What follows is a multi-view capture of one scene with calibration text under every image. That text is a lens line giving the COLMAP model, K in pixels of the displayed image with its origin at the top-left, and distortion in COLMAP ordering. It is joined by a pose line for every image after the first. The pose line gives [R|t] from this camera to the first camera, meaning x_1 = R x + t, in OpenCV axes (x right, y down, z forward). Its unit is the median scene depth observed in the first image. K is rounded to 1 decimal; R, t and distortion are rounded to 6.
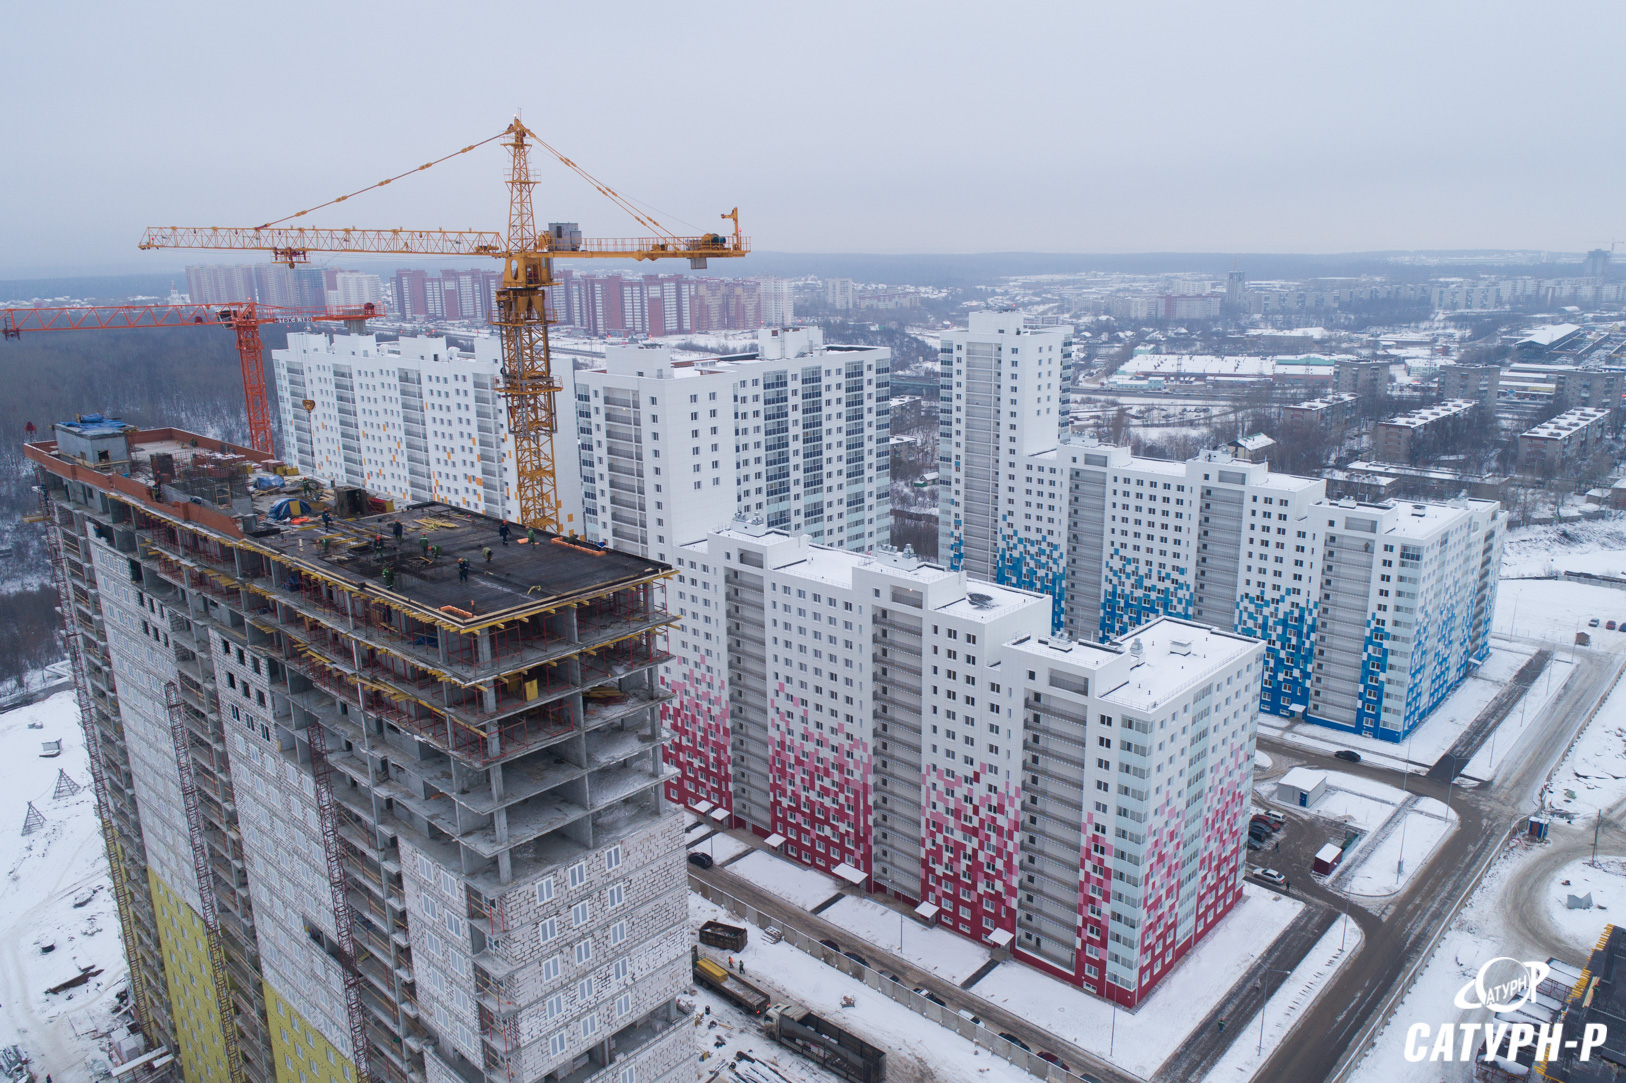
lens RADIAL K [[1133.3, 0, 845.4], [0, 1133.3, 545.1], [0, 0, 1]] dist [-0.008796, 0.010099]
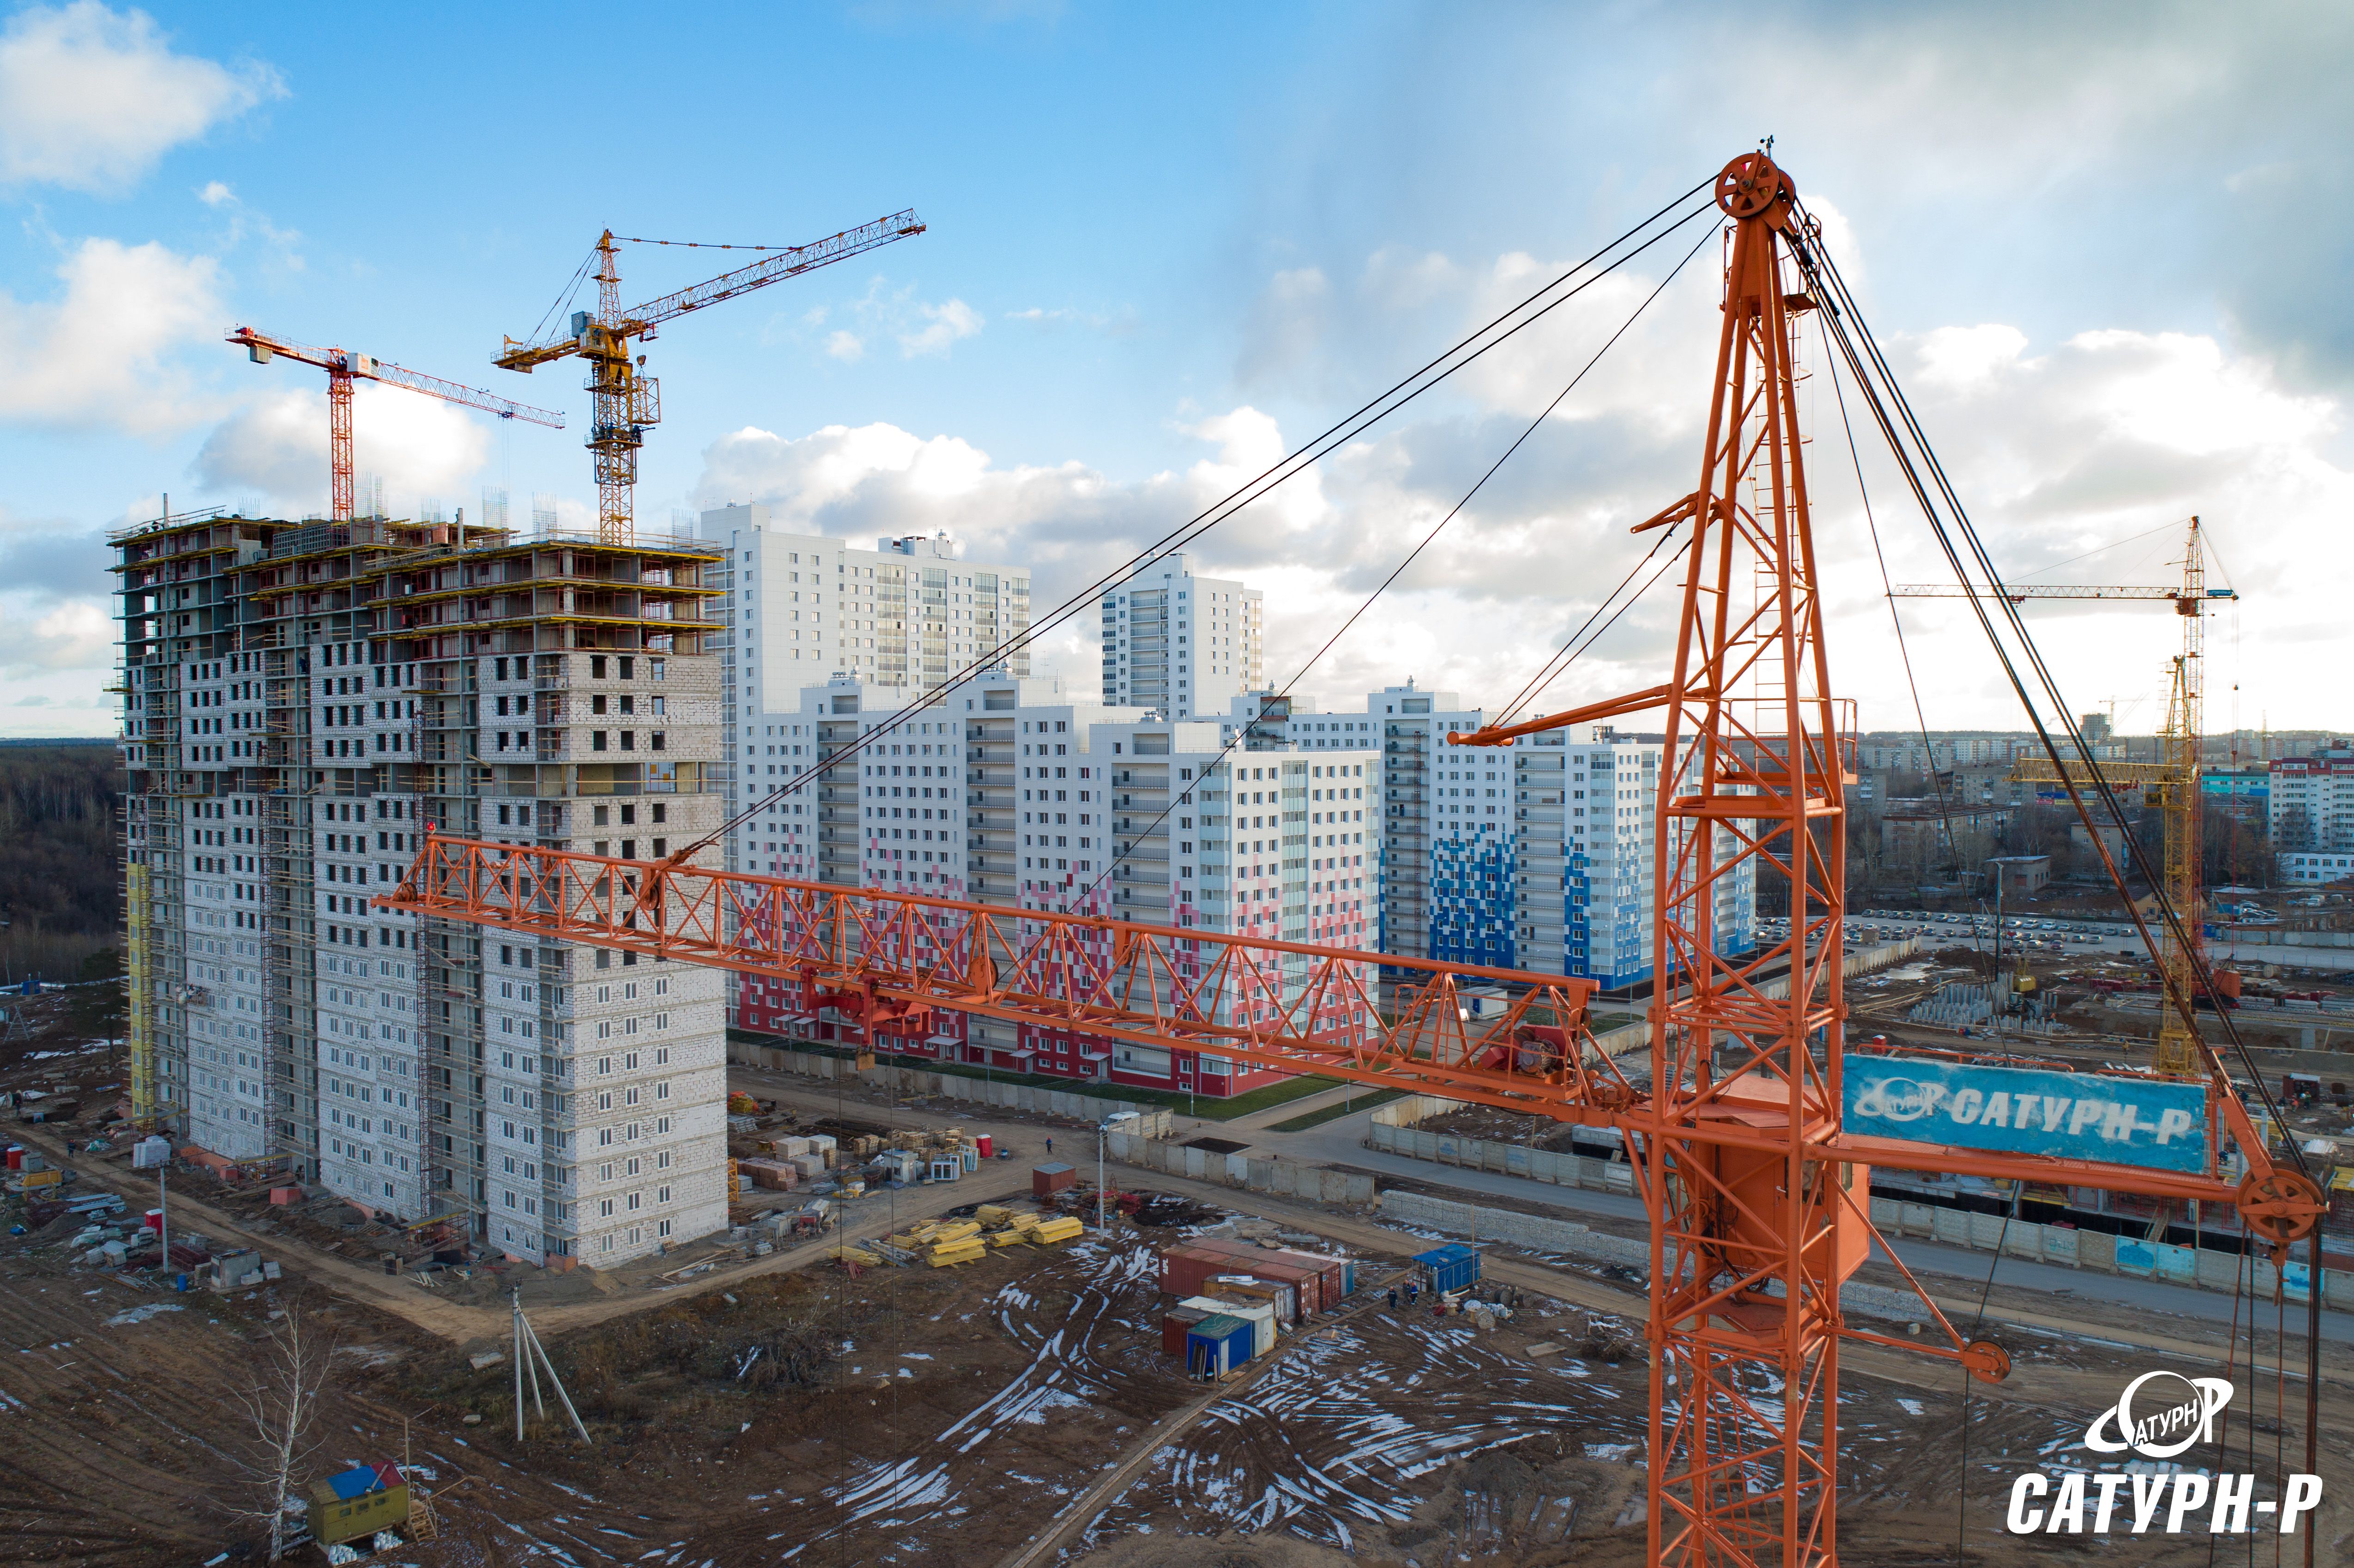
lens RADIAL K [[1665.5, 0, 1136.4], [0, 1665.5, 794.3], [0, 0, 1]] dist [-0.011742, 0.010384]
pose [[0.999482, 0.004038, 0.031931, 0.087054], [0.003105, 0.975378, -0.220519, 0.301356], [-0.032036, 0.220504, 0.974860, -0.244366]]
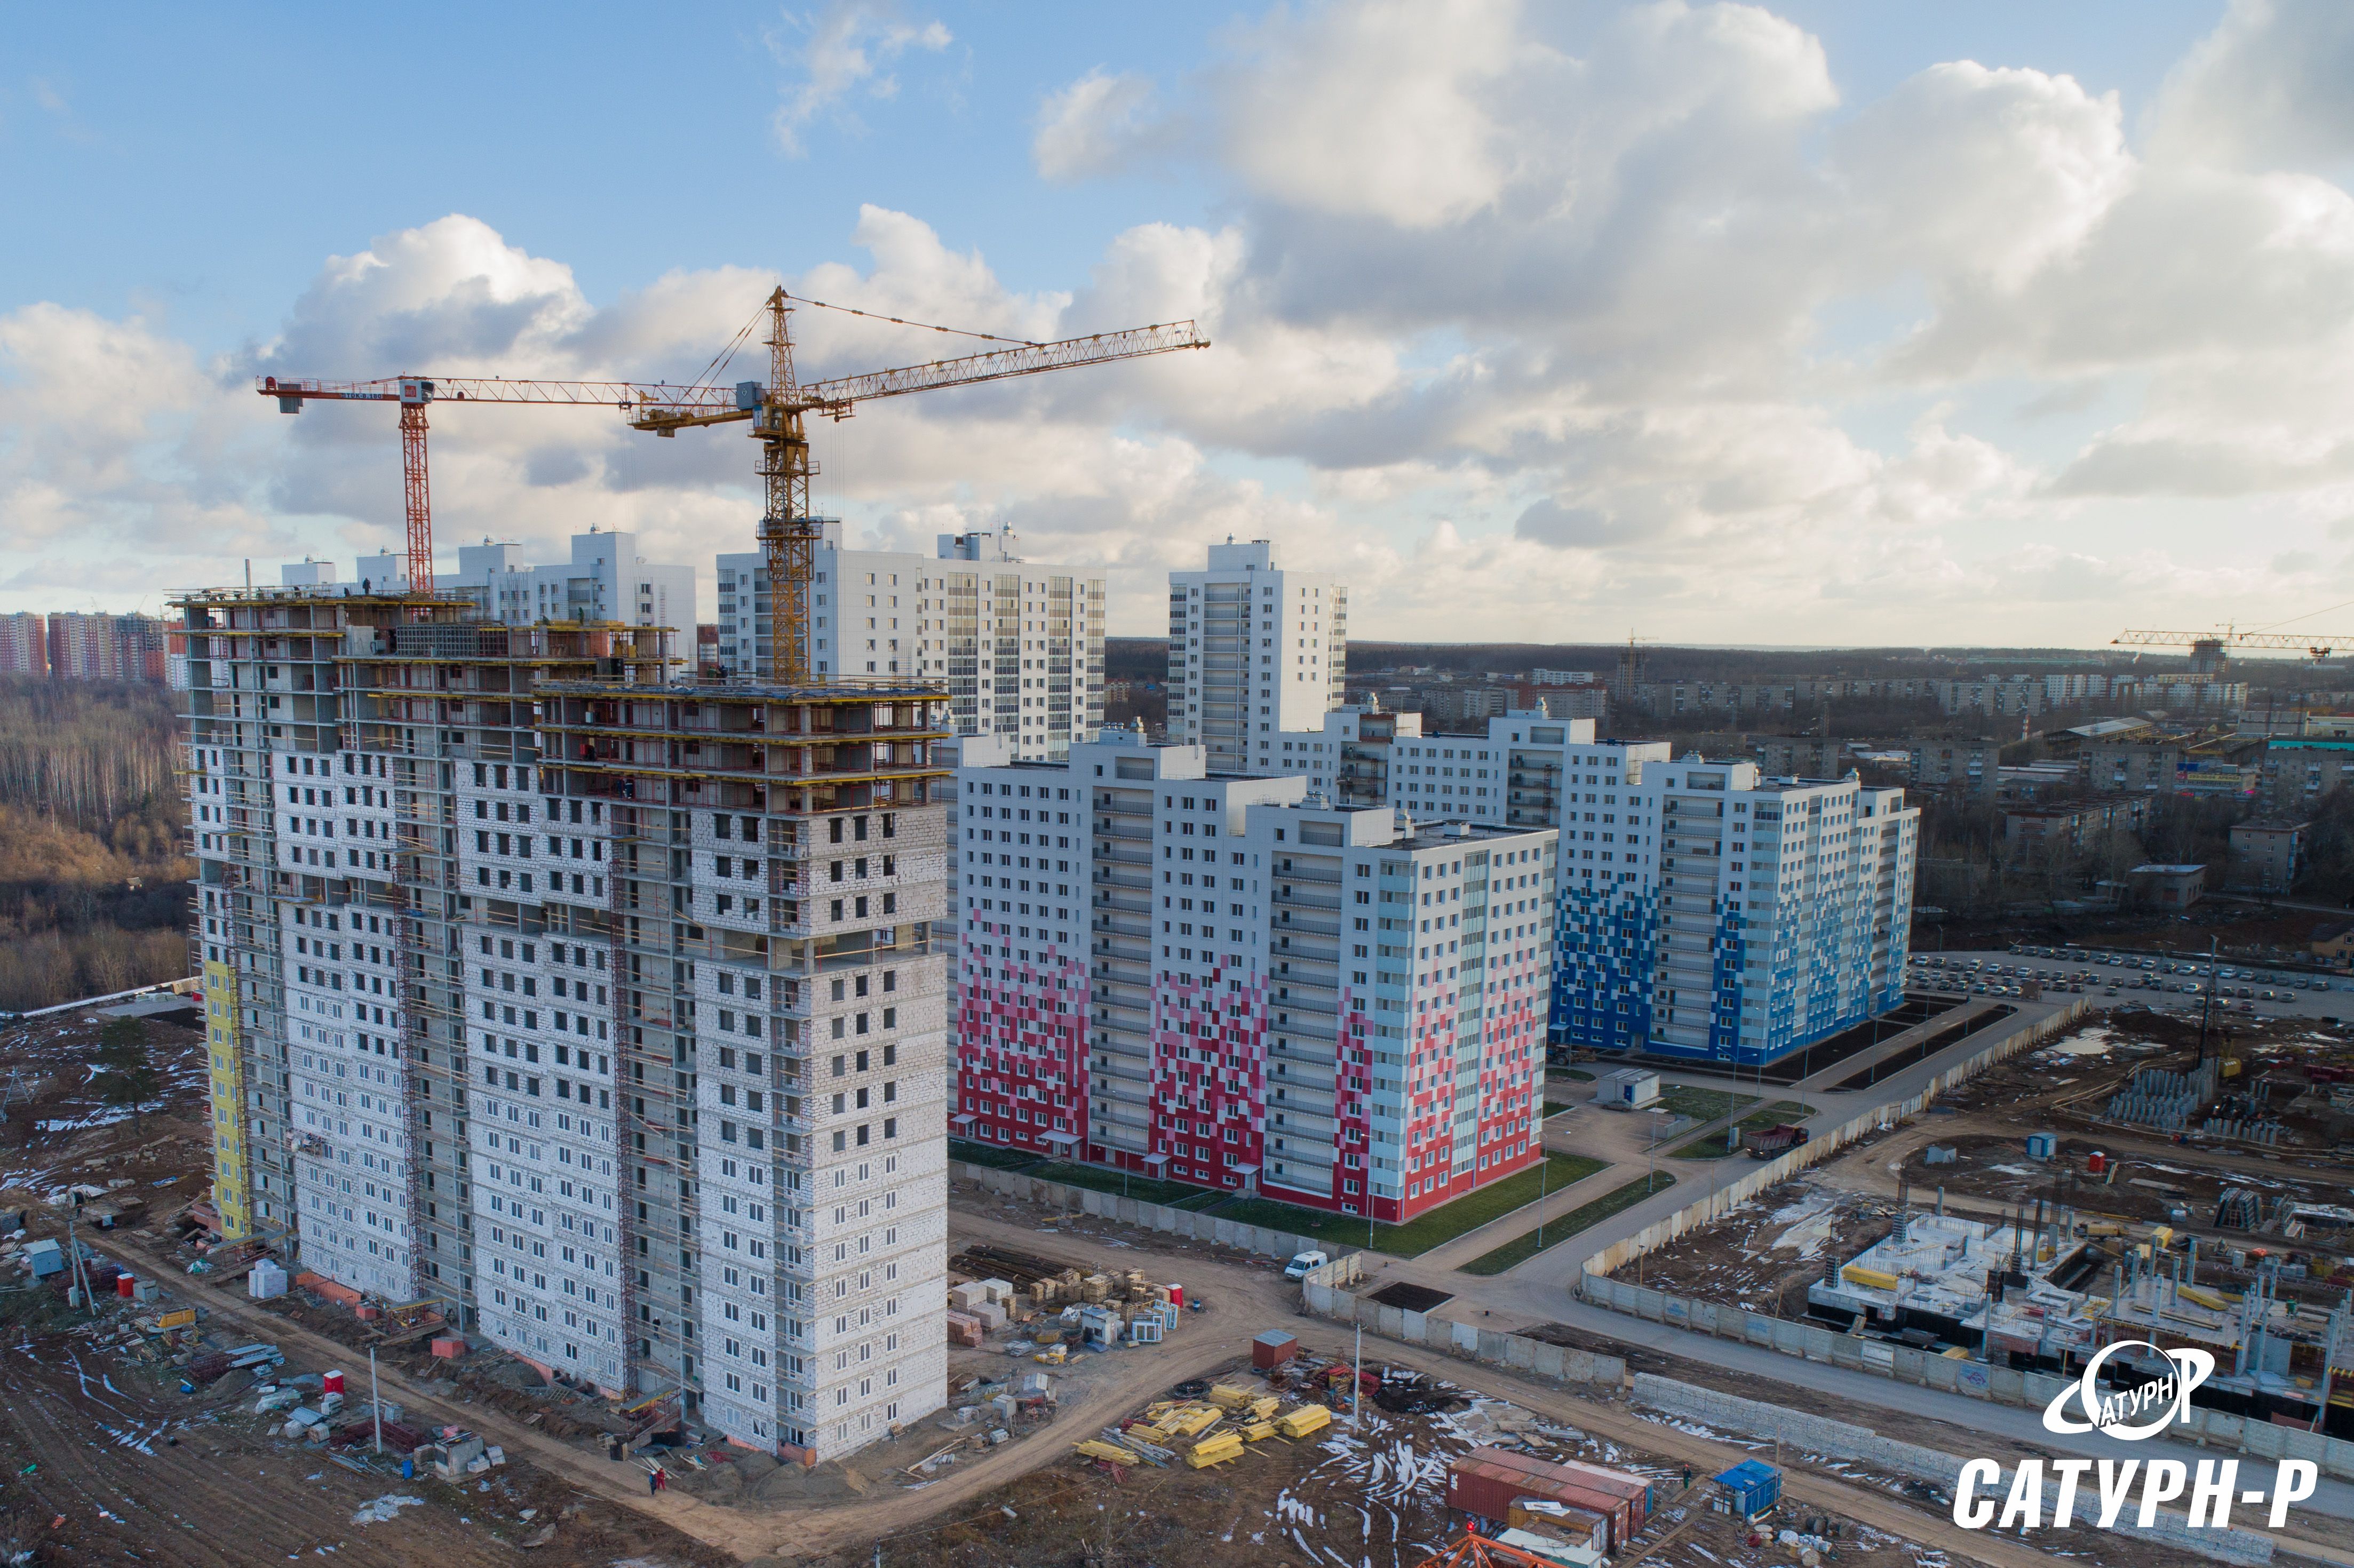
lens RADIAL K [[1923.5, 0, 1036.0], [0, 1923.5, 962.0], [0, 0, 1]] dist [-0.007243, 0.003400]
pose [[0.999696, 0.012707, 0.021131, -0.033963], [-0.010759, 0.995895, -0.089869, 0.223623], [-0.022187, 0.089615, 0.995729, -0.293391]]
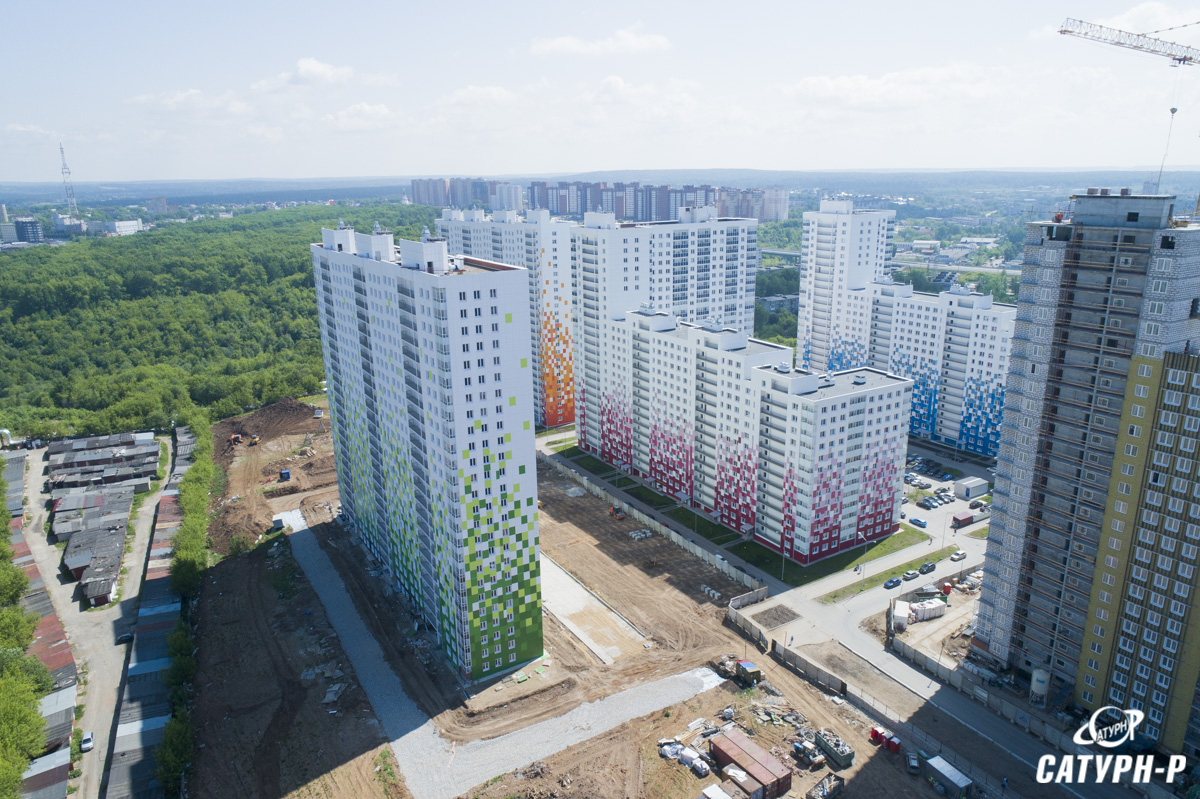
lens RADIAL K [[798.1, 0, 606.4], [0, 798.1, 399.8], [0, 0, 1]] dist [-0.007016, 0.003277]
pose [[0.958890, 0.074339, -0.273868, 0.179913], [-0.067432, 0.997125, 0.034563, 0.073536], [0.275650, -0.014674, 0.961146, -0.229152]]
